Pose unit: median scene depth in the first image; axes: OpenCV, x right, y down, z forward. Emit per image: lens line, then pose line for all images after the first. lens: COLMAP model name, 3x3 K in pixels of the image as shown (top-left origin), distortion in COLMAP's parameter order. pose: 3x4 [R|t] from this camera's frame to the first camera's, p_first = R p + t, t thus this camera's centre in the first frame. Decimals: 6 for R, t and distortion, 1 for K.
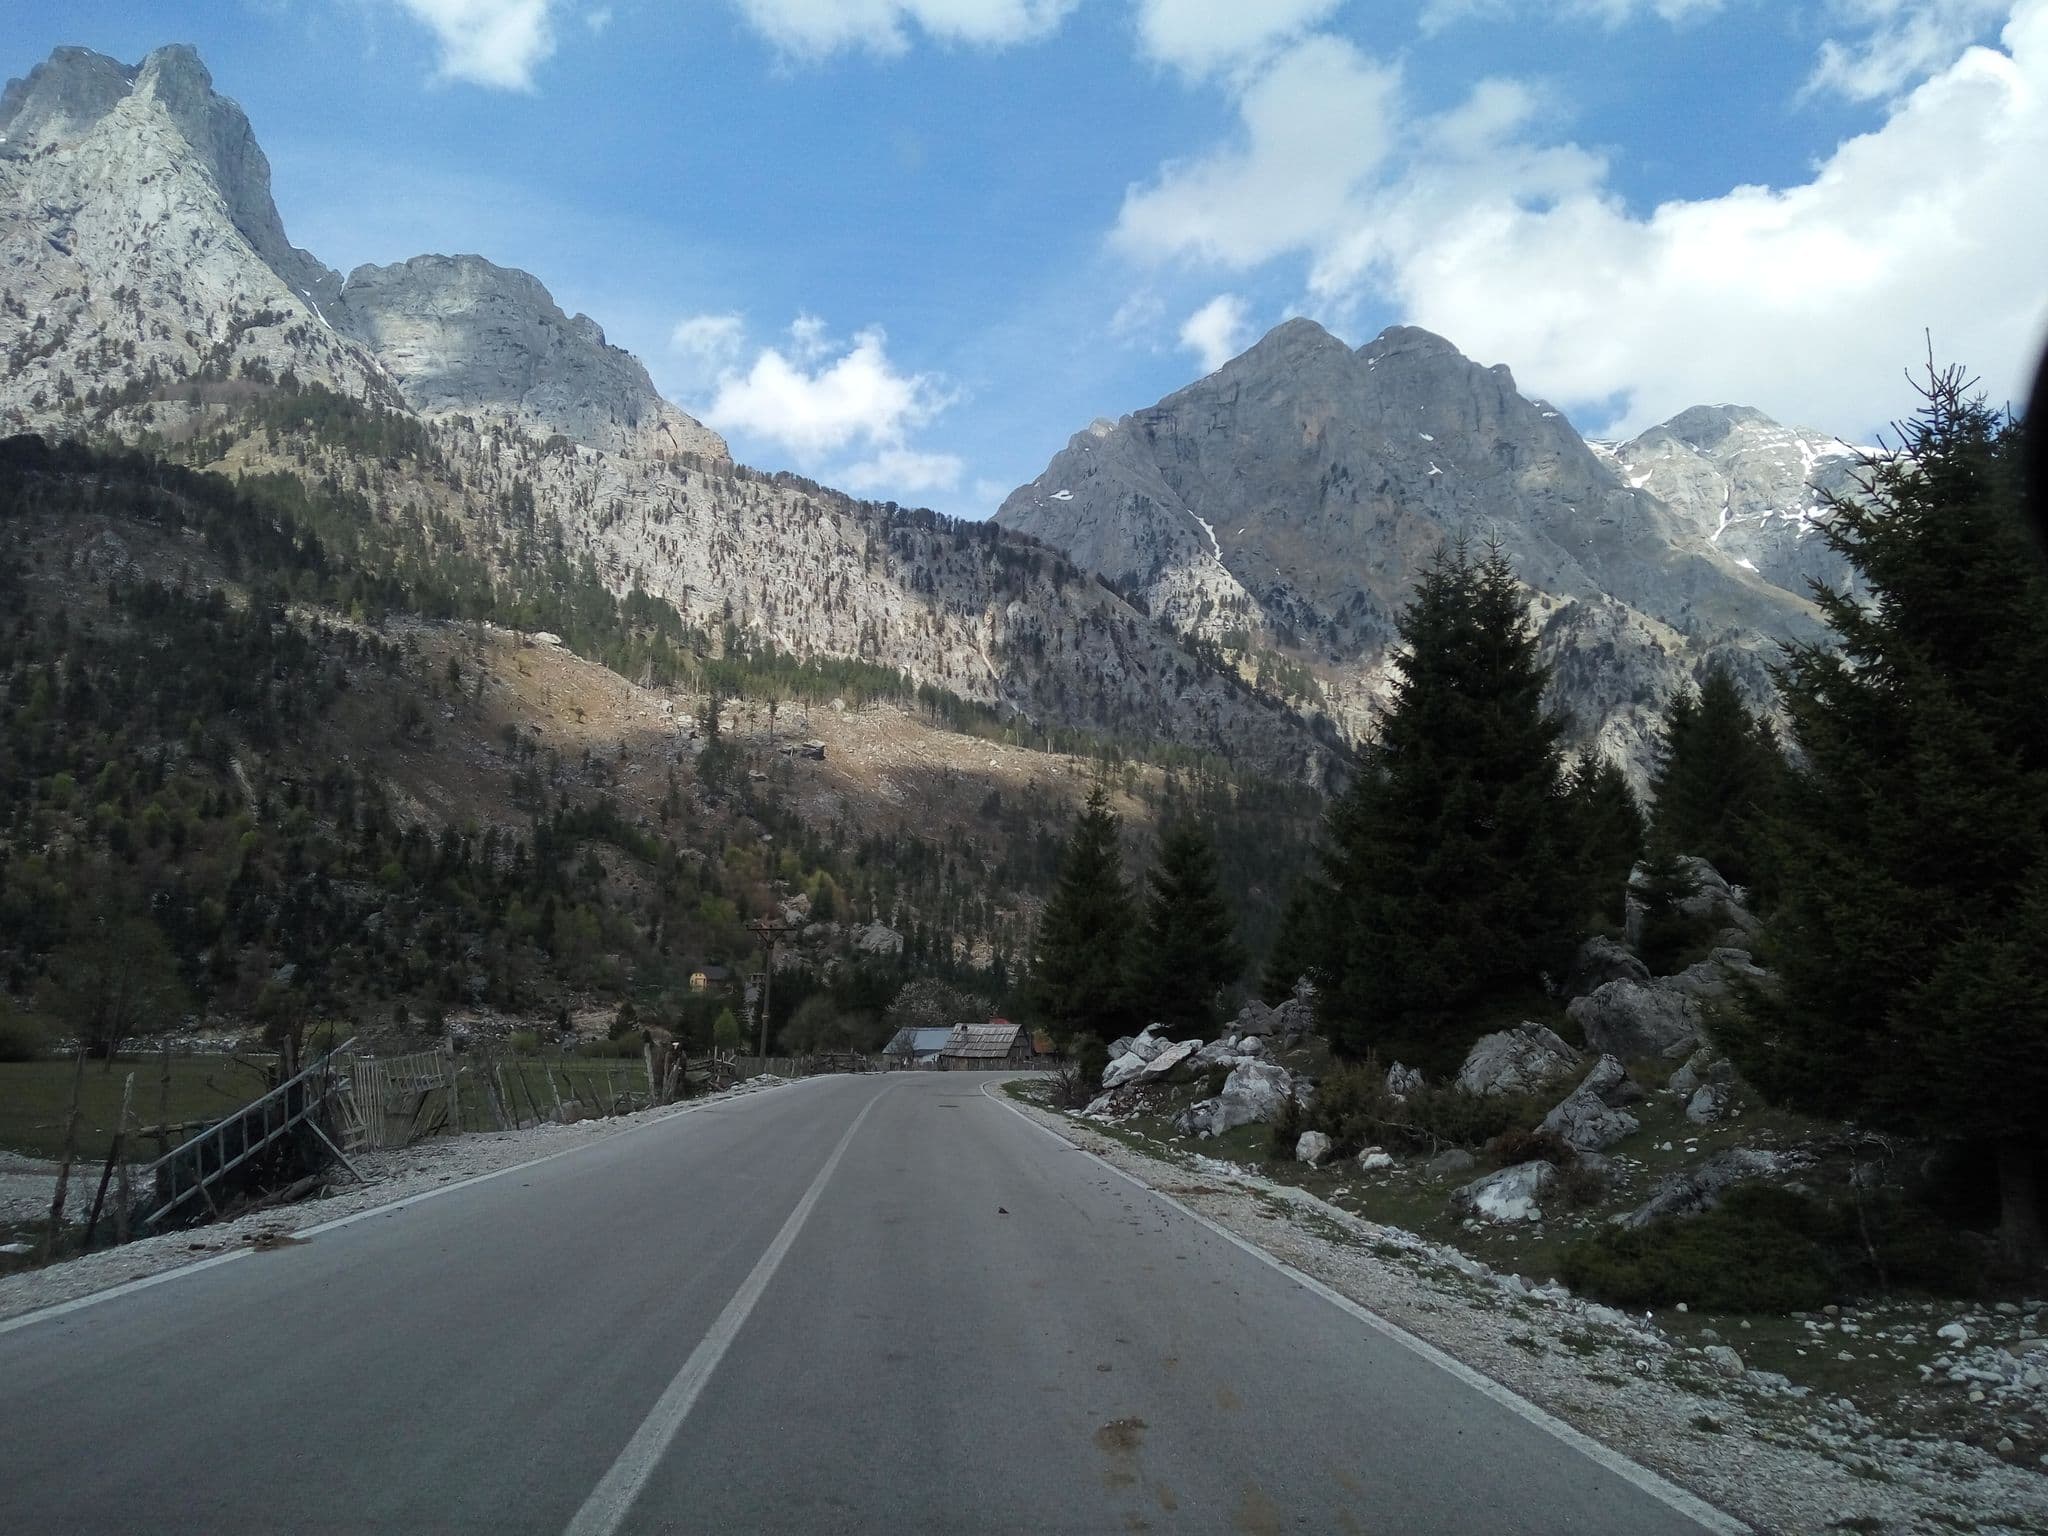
lens RADIAL K [[1624.1, 0, 1001.6], [0, 1624.1, 750.0], [0, 0, 1]] dist [0.115154, -0.203476]
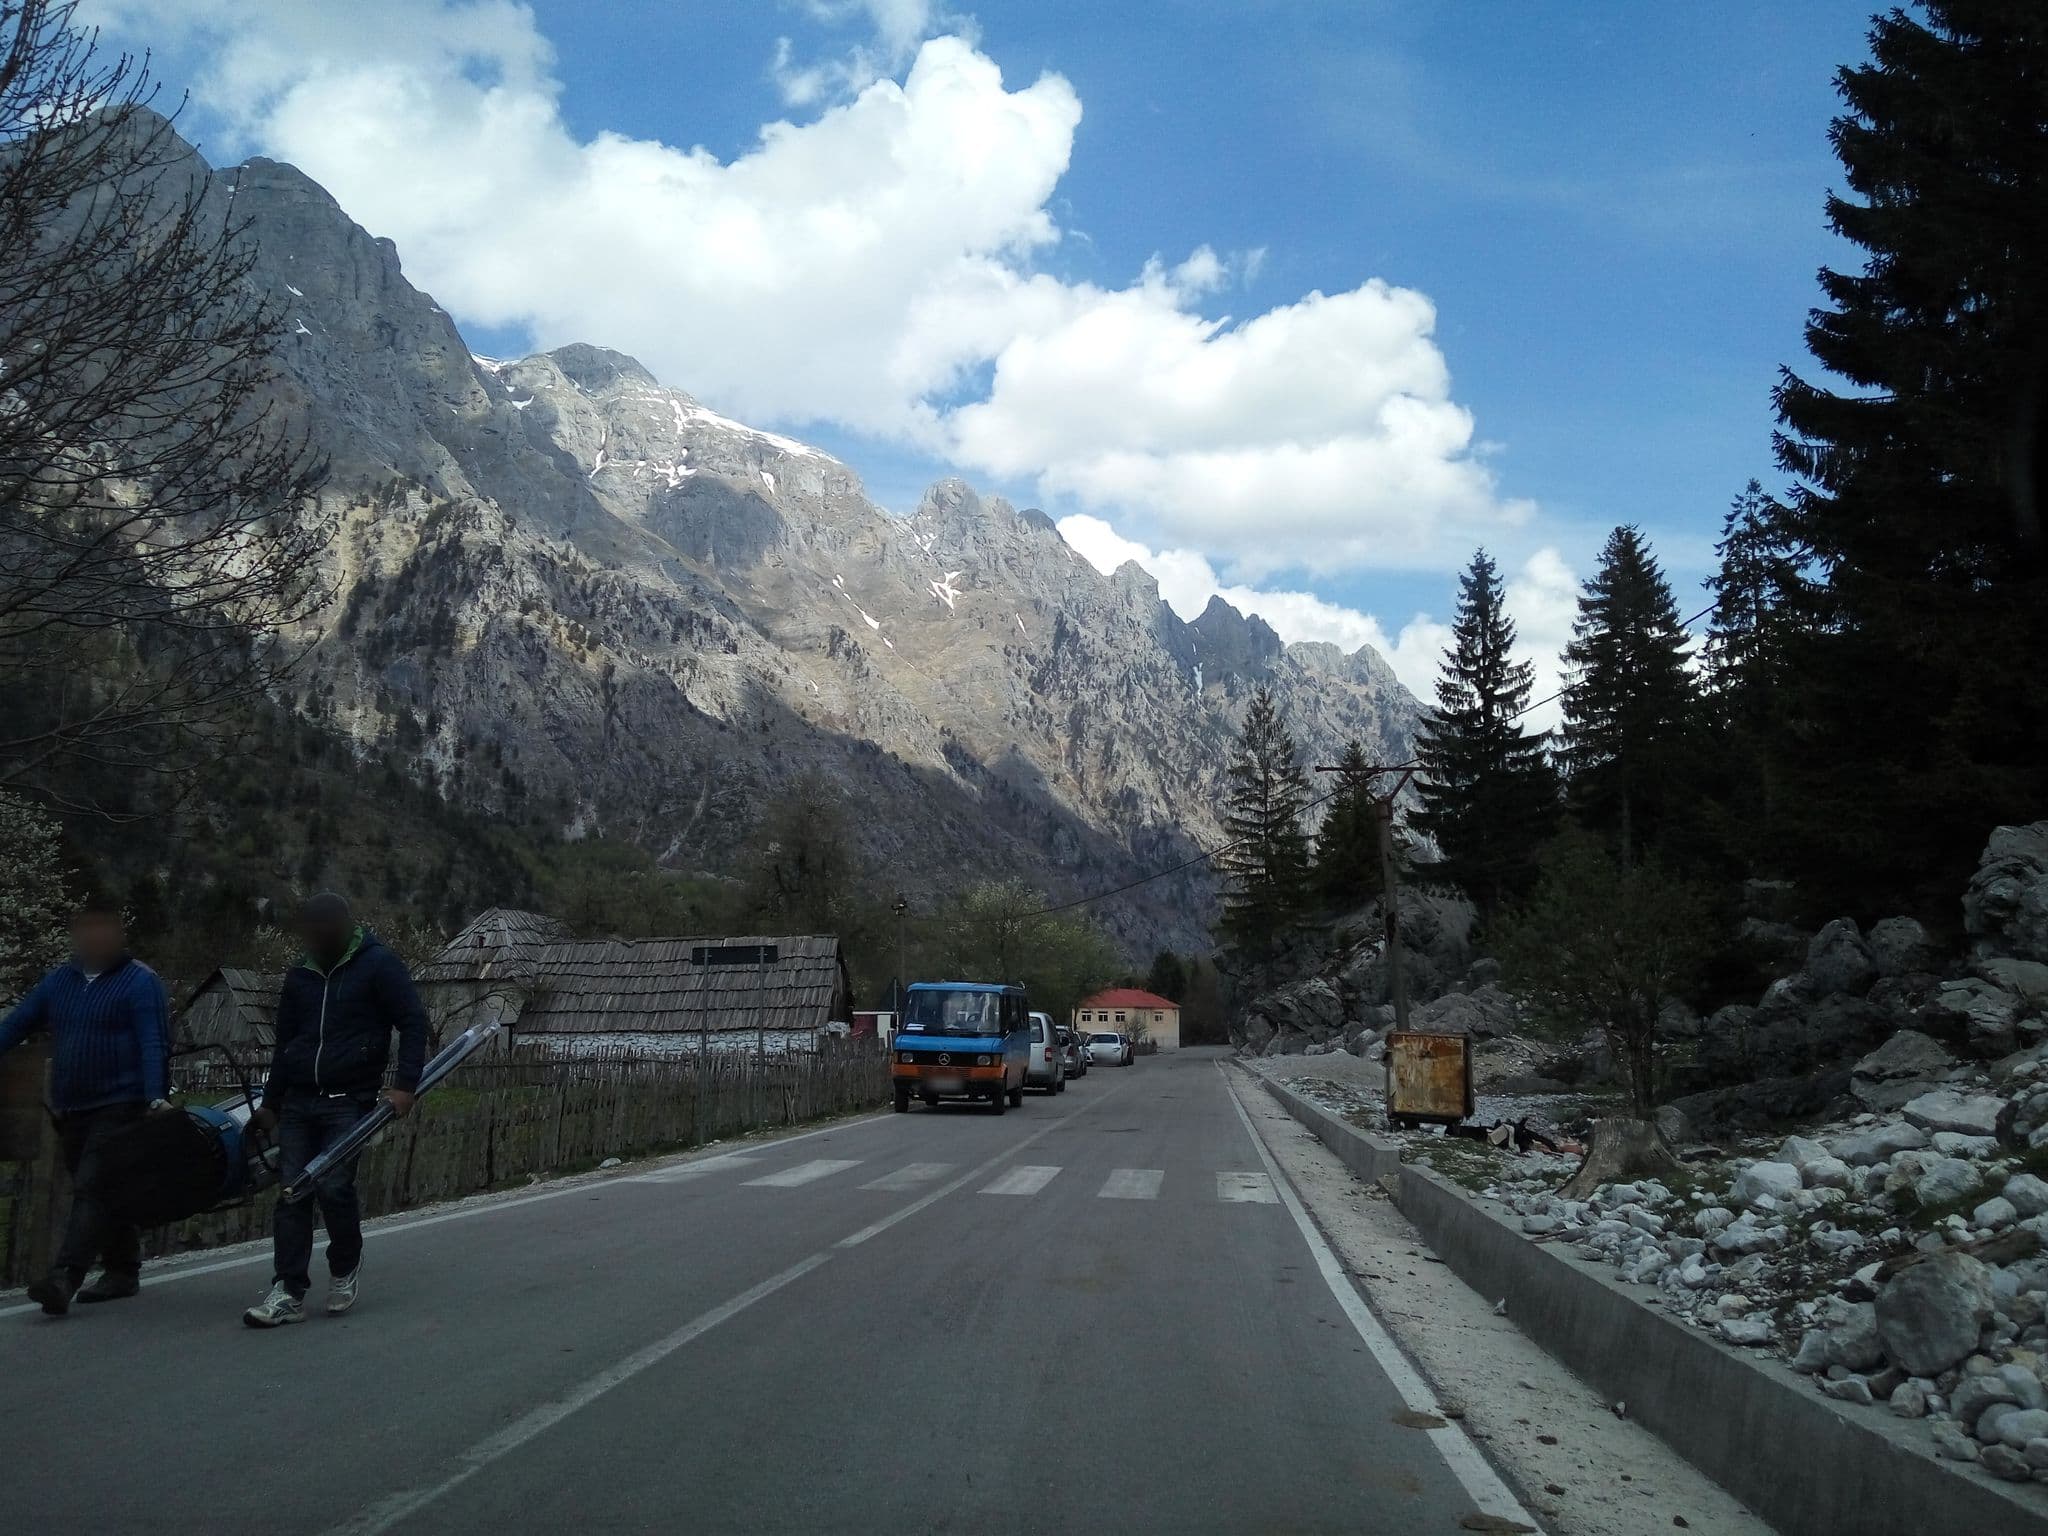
lens RADIAL K [[1635.8, 0, 1025.0], [0, 1635.8, 750.4], [0, 0, 1]] dist [0.125293, -0.192408]
pose [[0.765892, 0.071751, 0.638954, 0.021259], [-0.091504, 0.995802, -0.002139, 0.027239], [-0.636425, -0.056829, 0.769242, 0.131536]]
